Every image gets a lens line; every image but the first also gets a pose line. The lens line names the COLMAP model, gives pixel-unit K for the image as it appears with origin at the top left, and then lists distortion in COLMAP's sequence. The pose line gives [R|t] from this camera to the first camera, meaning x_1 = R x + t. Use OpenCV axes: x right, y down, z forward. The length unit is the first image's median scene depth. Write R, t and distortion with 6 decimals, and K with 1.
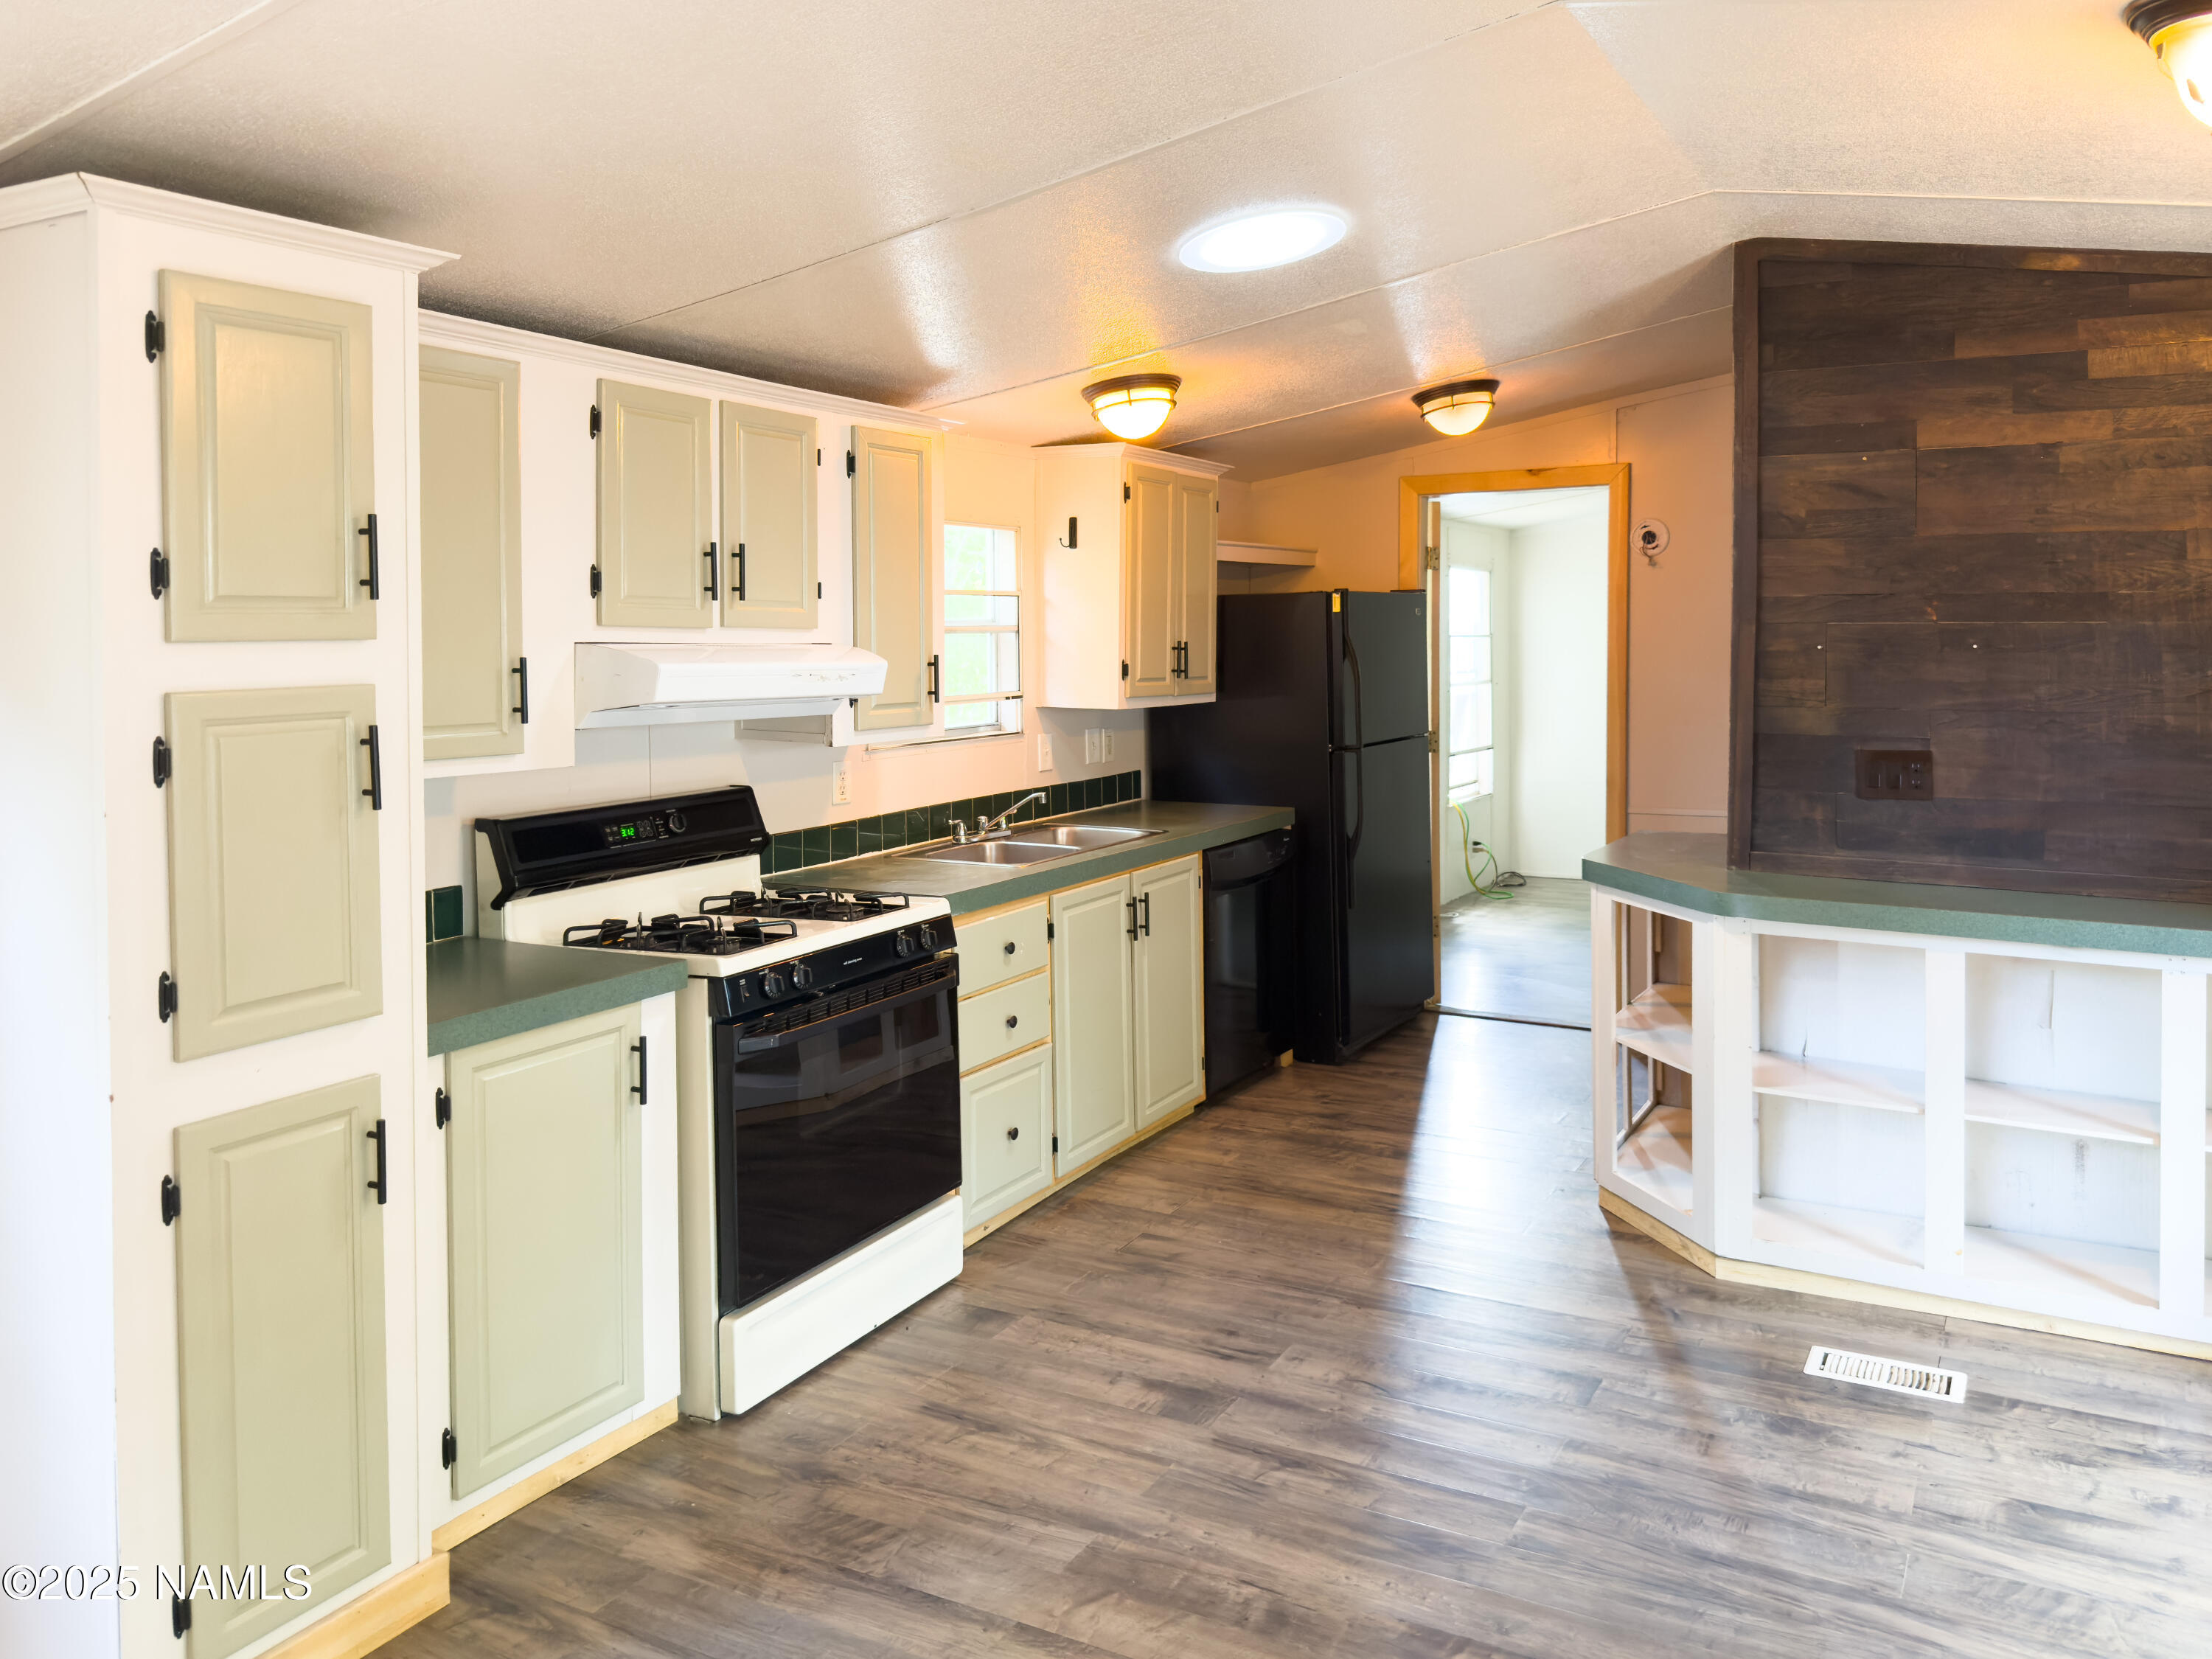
lens RADIAL K [[1617.2, 0, 1181.0], [0, 1617.2, 649.1], [0, 0, 1]] dist [0.049186, -0.054949]
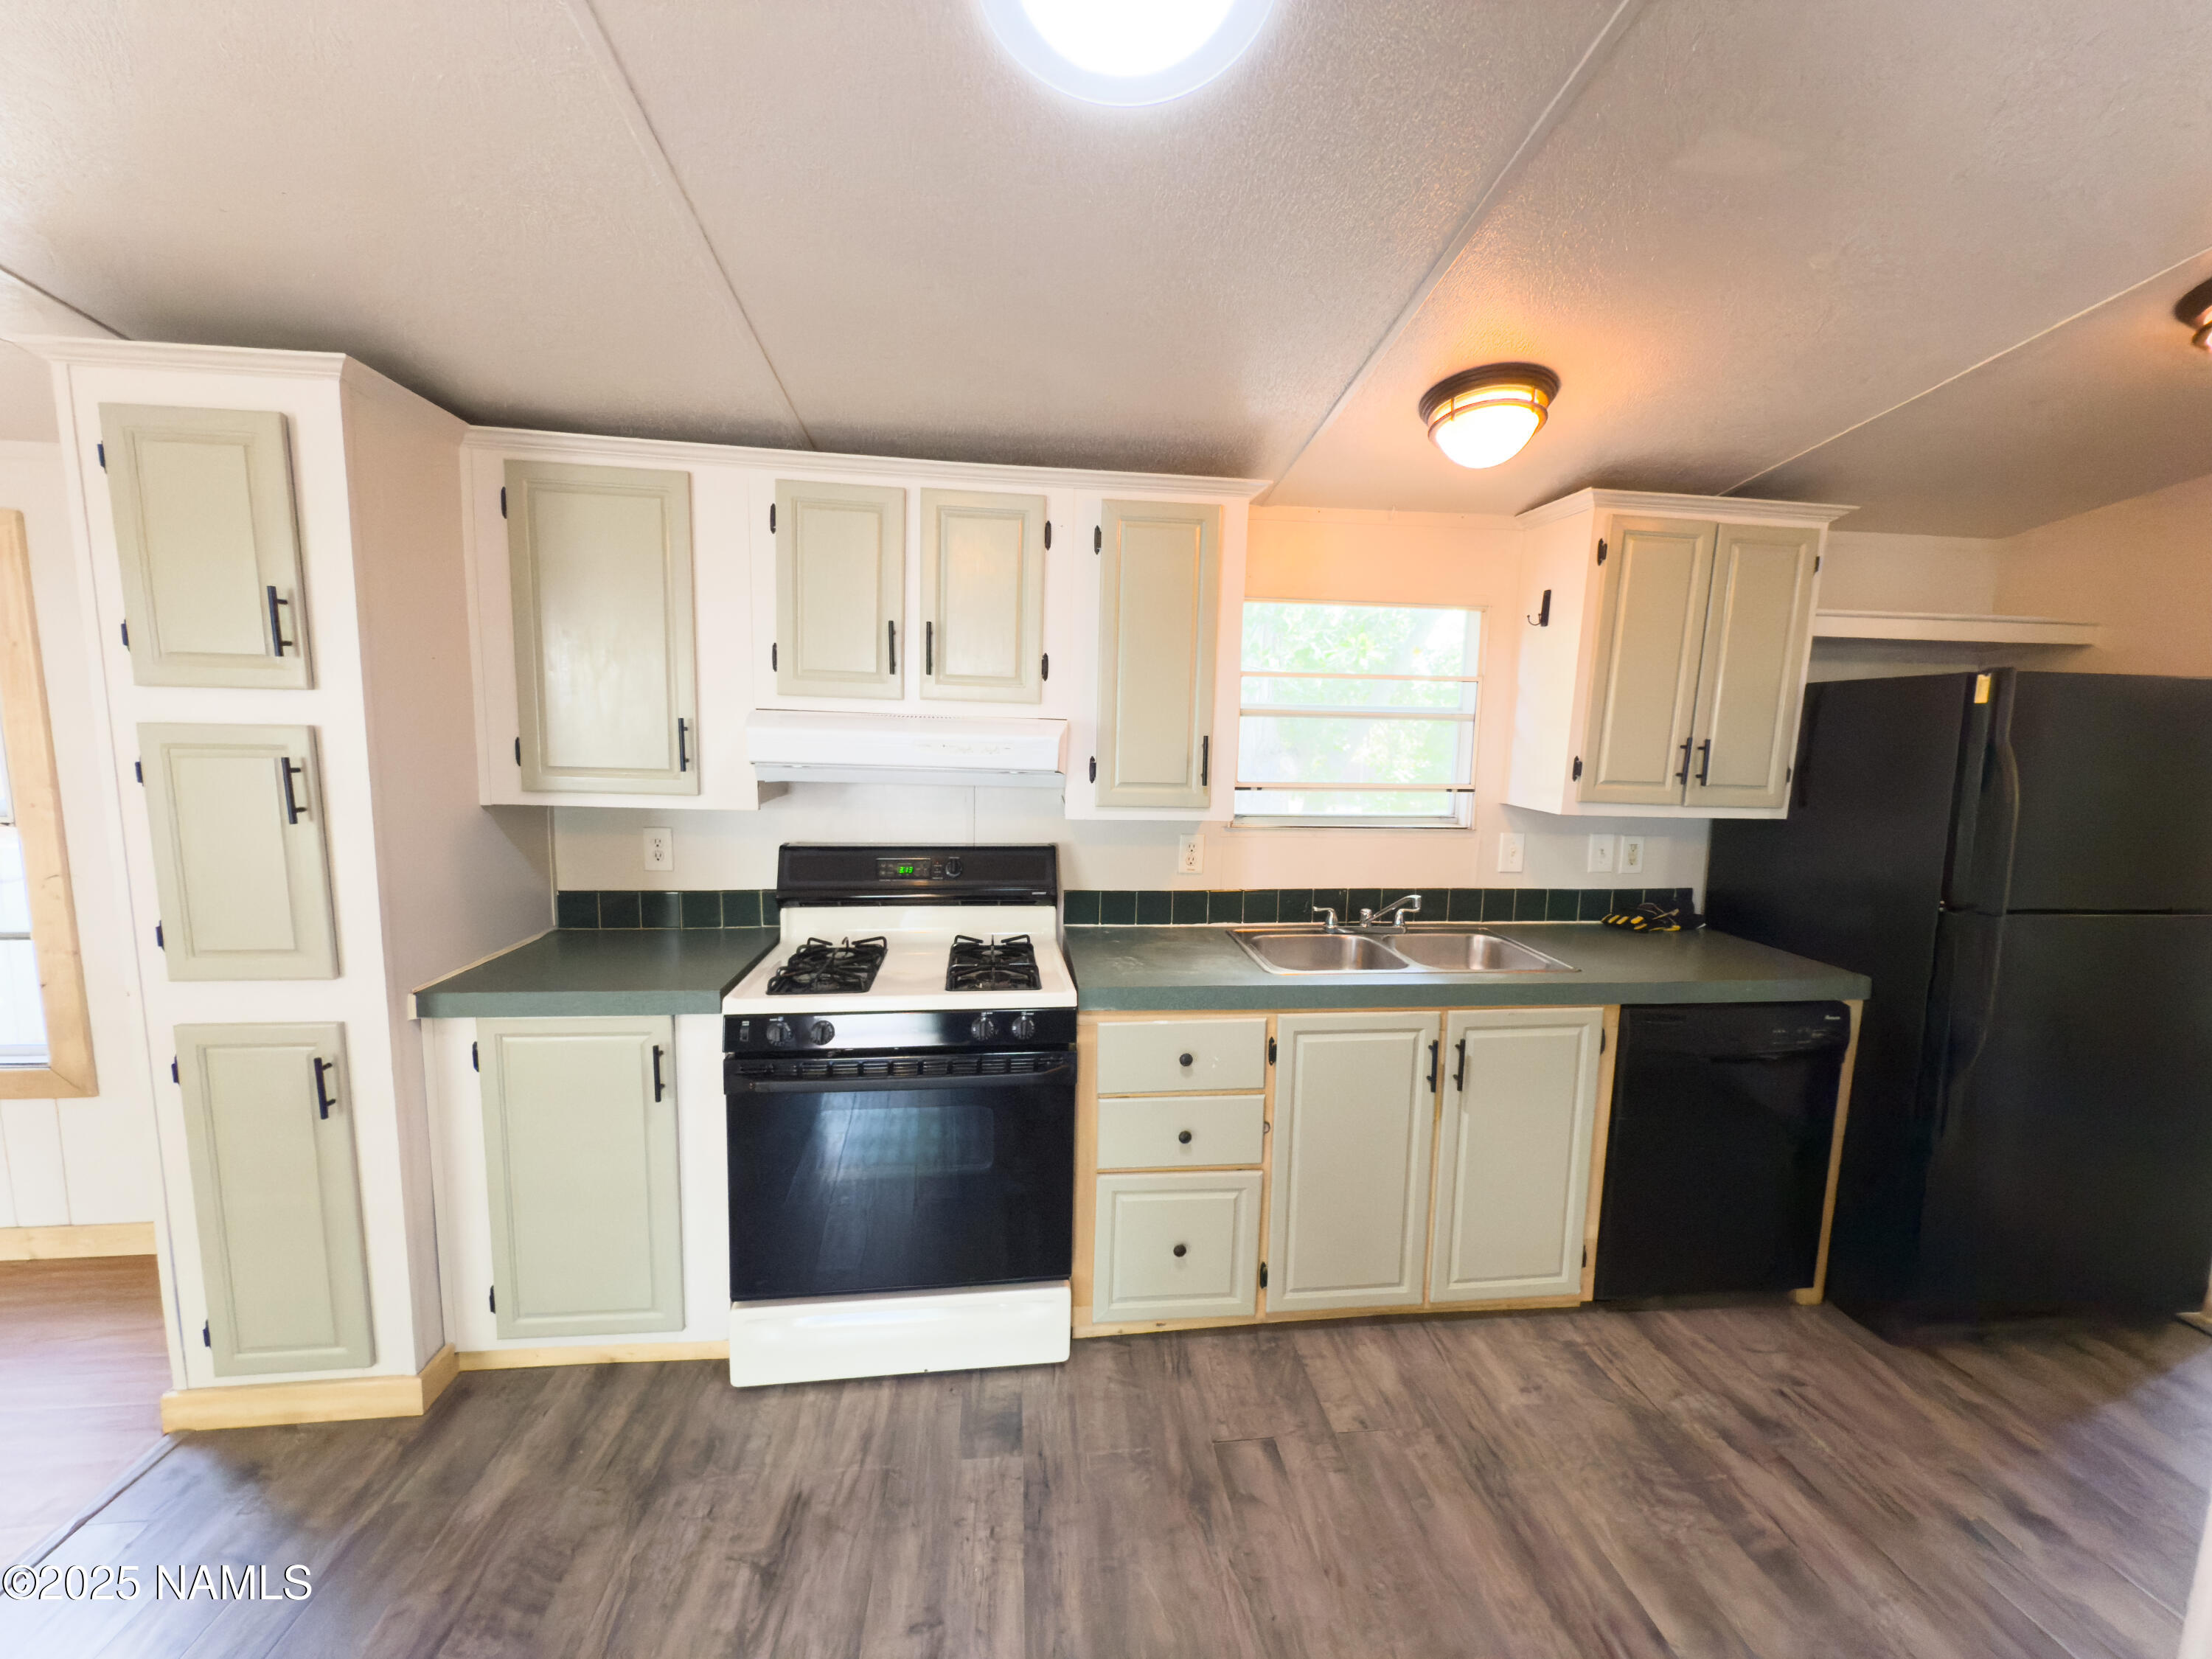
lens RADIAL K [[897.0, 0, 1116.7], [0, 897.0, 824.8], [0, 0, 1]] dist [-0.000780, 0.000582]
pose [[0.564830, 0.116884, -0.816888, 0.280829], [-0.037402, 0.992527, 0.116155, -0.004598], [0.824359, -0.035055, 0.564980, 0.707939]]
